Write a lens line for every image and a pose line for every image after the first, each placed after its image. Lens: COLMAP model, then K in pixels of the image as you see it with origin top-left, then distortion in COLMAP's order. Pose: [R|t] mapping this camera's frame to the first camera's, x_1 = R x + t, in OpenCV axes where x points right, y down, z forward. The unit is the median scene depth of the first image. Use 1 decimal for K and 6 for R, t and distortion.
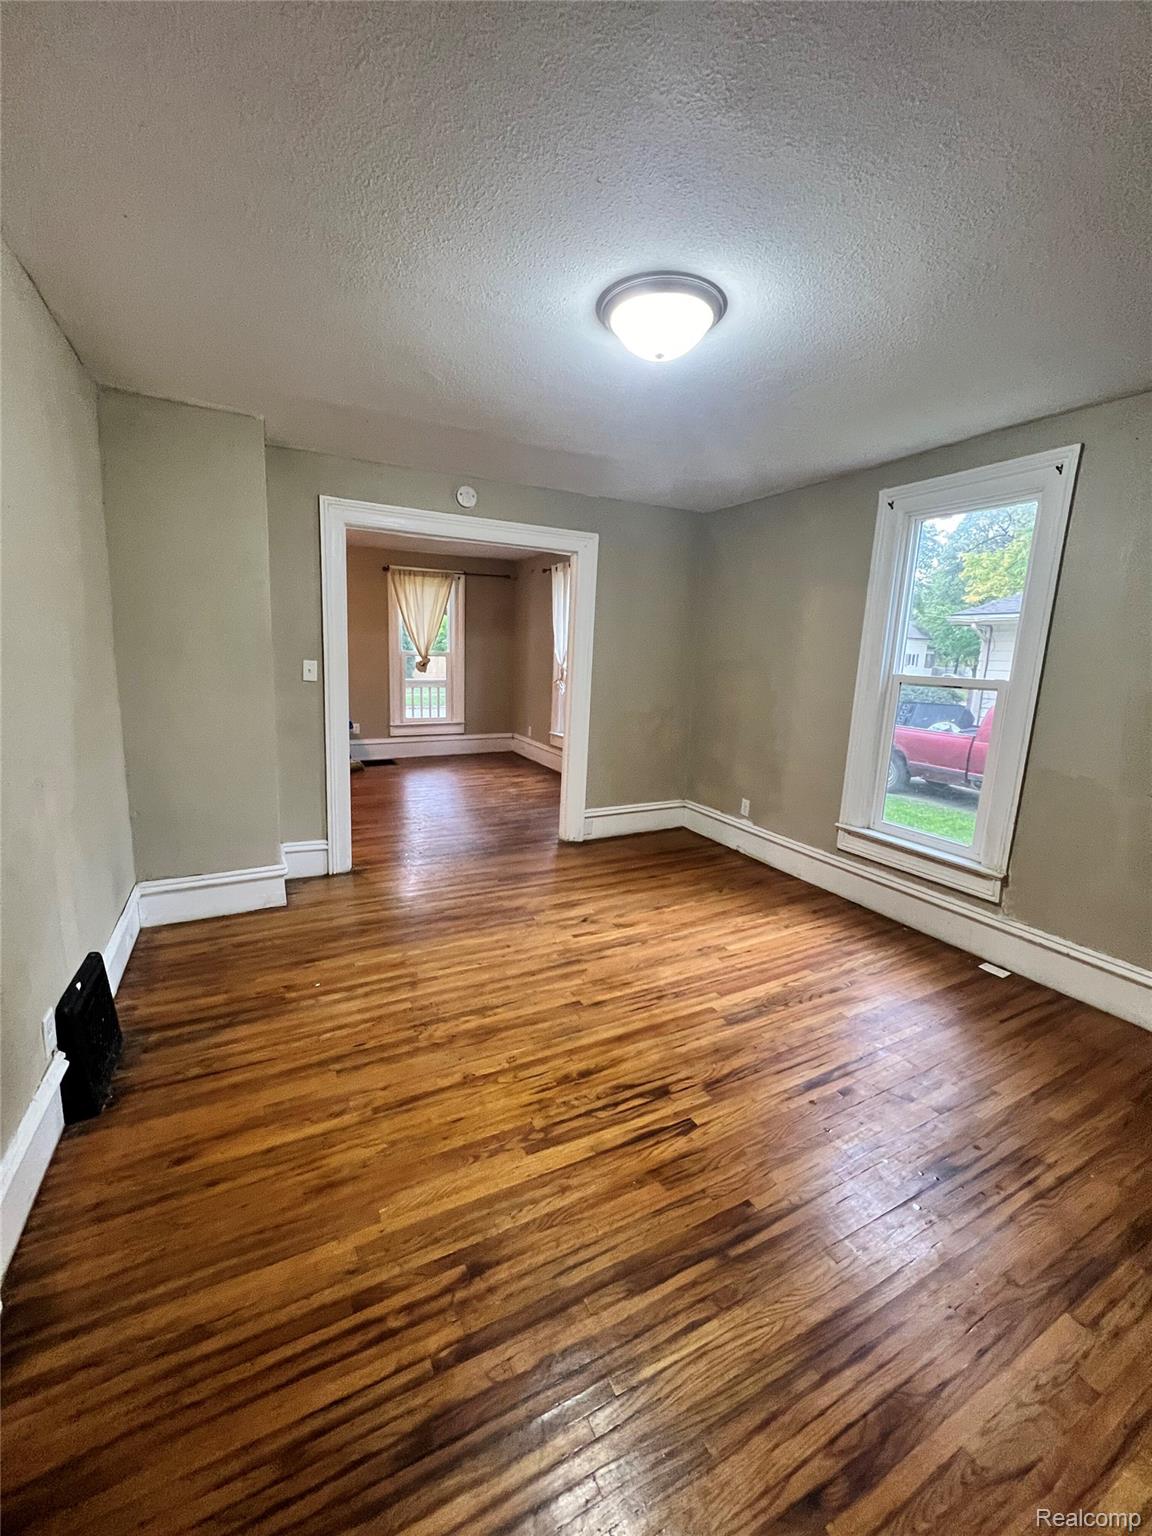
lens RADIAL K [[616.5, 0, 576.0], [0, 616.5, 768.0], [0, 0, 1]] dist [-0.000900, -0.000073]
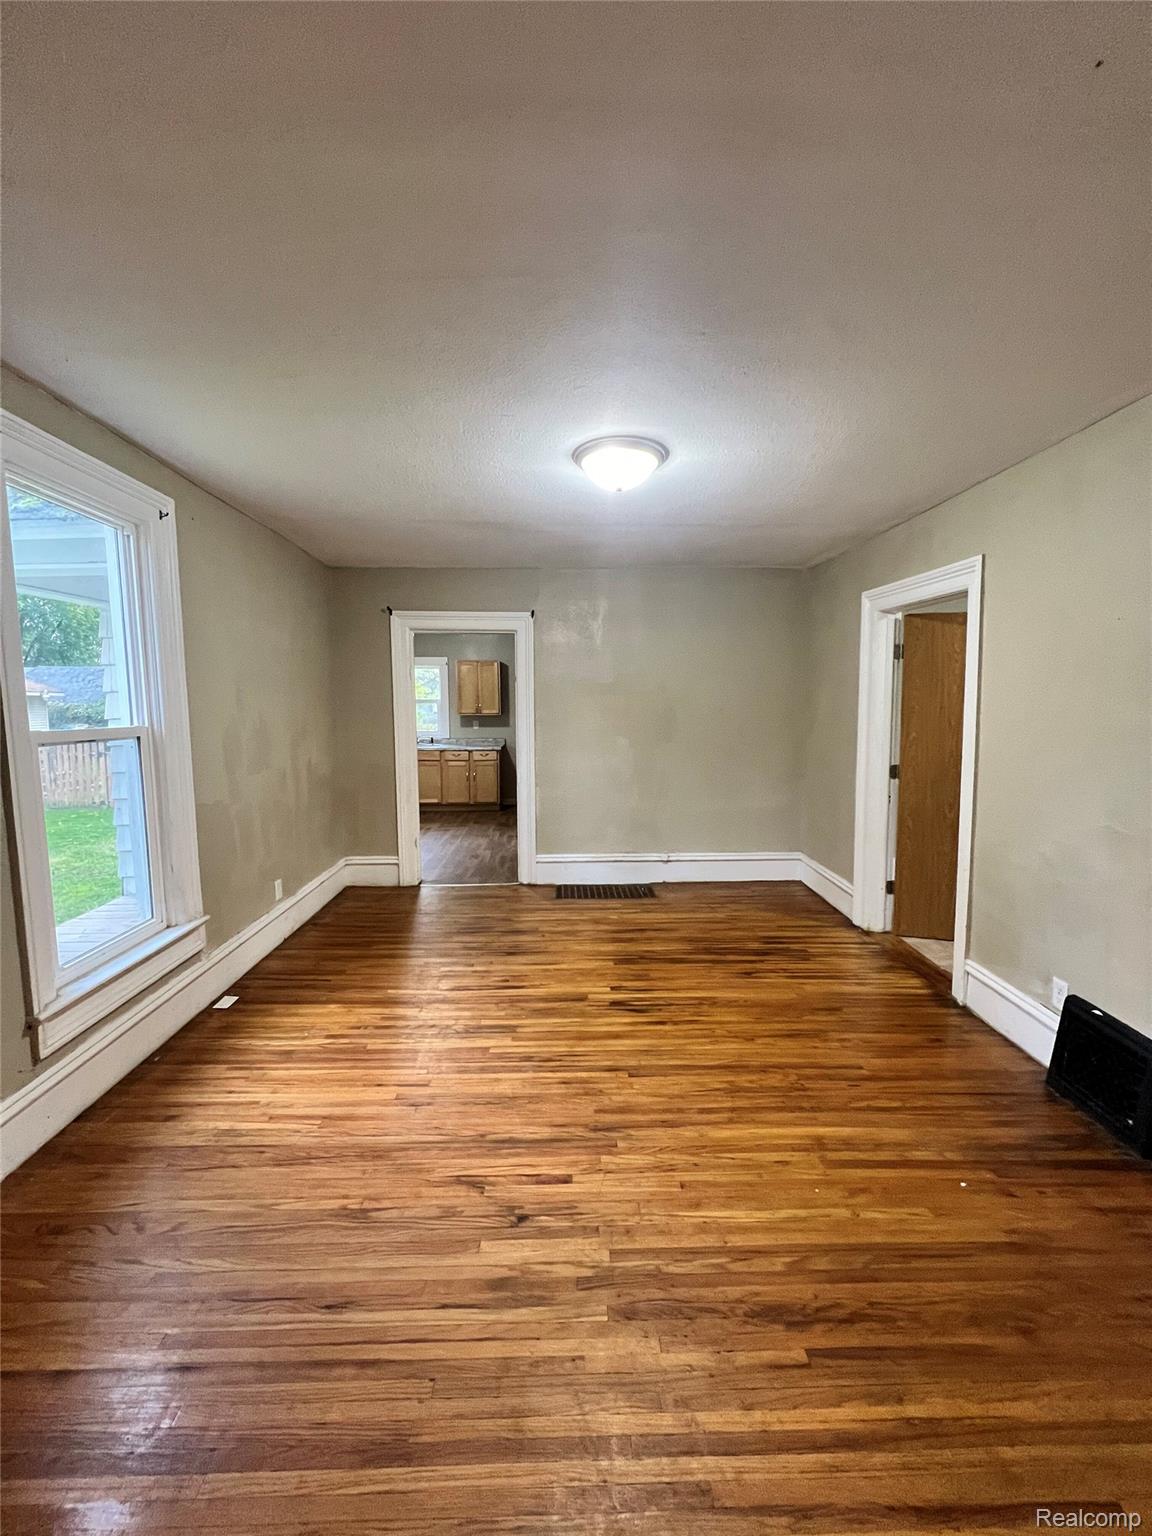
lens RADIAL K [[616.5, 0, 576.0], [0, 616.5, 768.0], [0, 0, 1]] dist [-0.000900, -0.000073]
pose [[-0.901135, -0.079567, 0.426174, -0.274515], [0.047788, 0.958793, 0.280056, -0.330346], [-0.430896, 0.272735, -0.860200, 1.645082]]
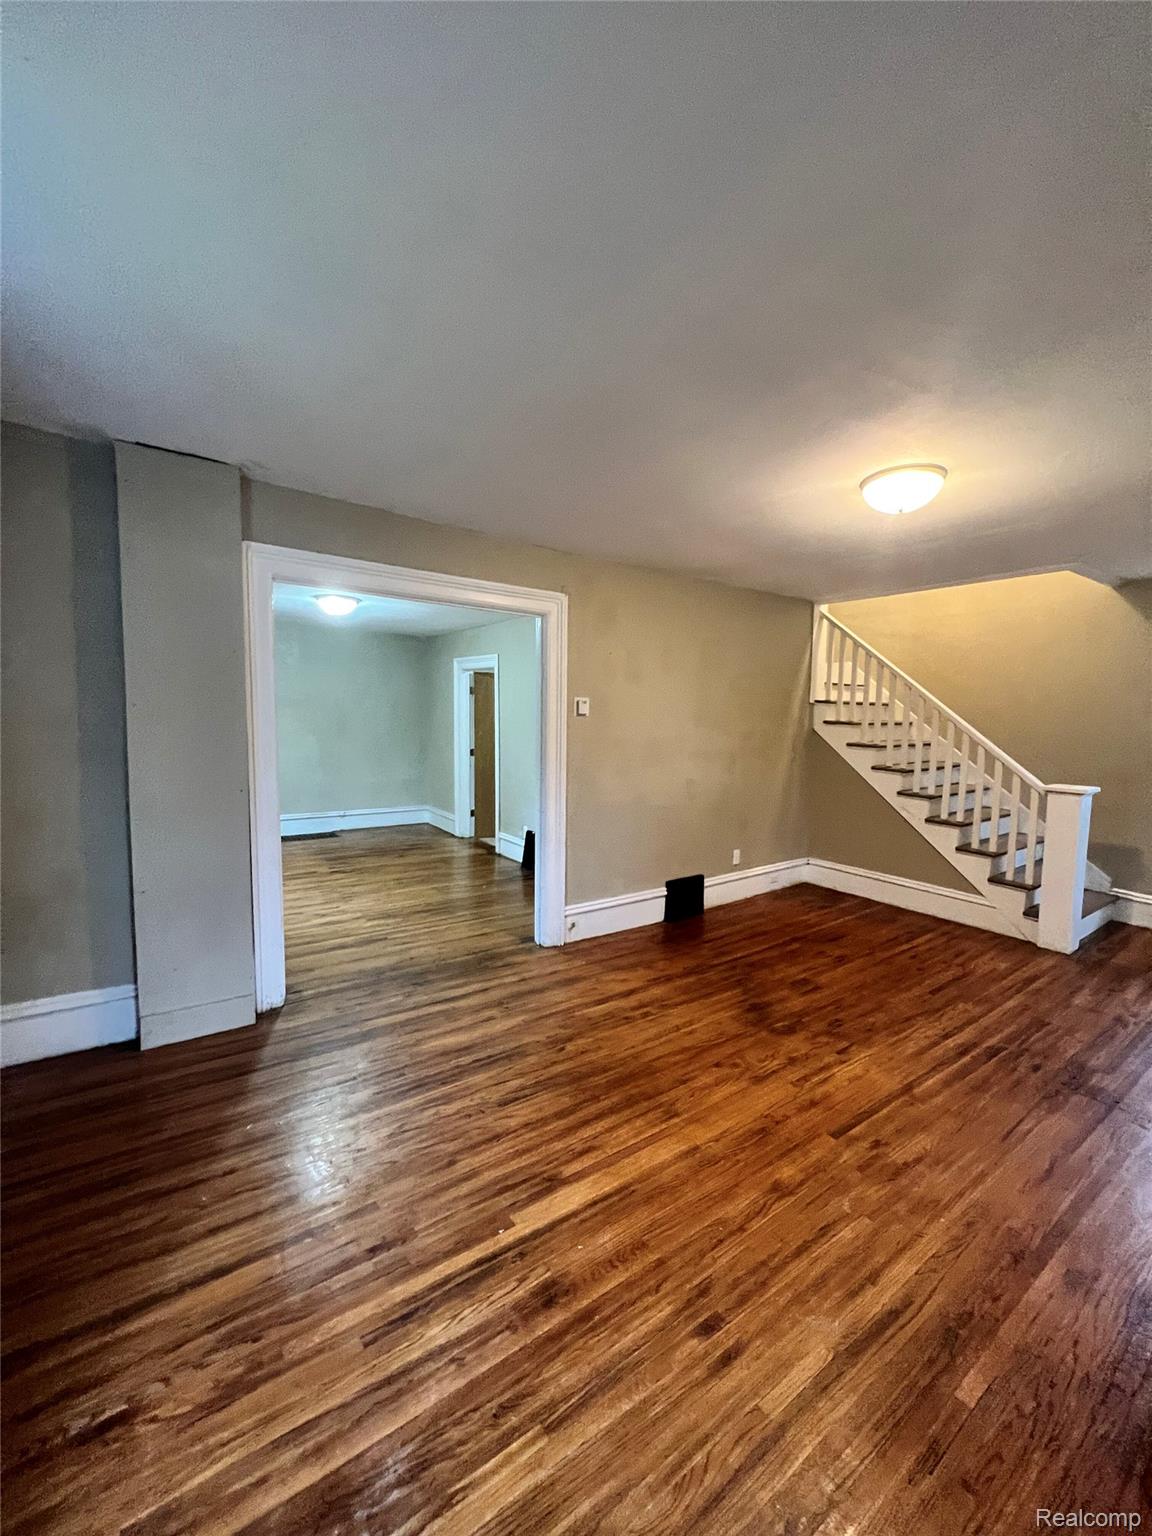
lens RADIAL K [[616.5, 0, 576.0], [0, 616.5, 768.0], [0, 0, 1]] dist [-0.000900, -0.000073]
pose [[-0.988690, -0.047913, -0.142112, -0.405185], [-0.083811, 0.962334, 0.258628, -0.575327], [0.124368, 0.267613, -0.955466, 2.830587]]
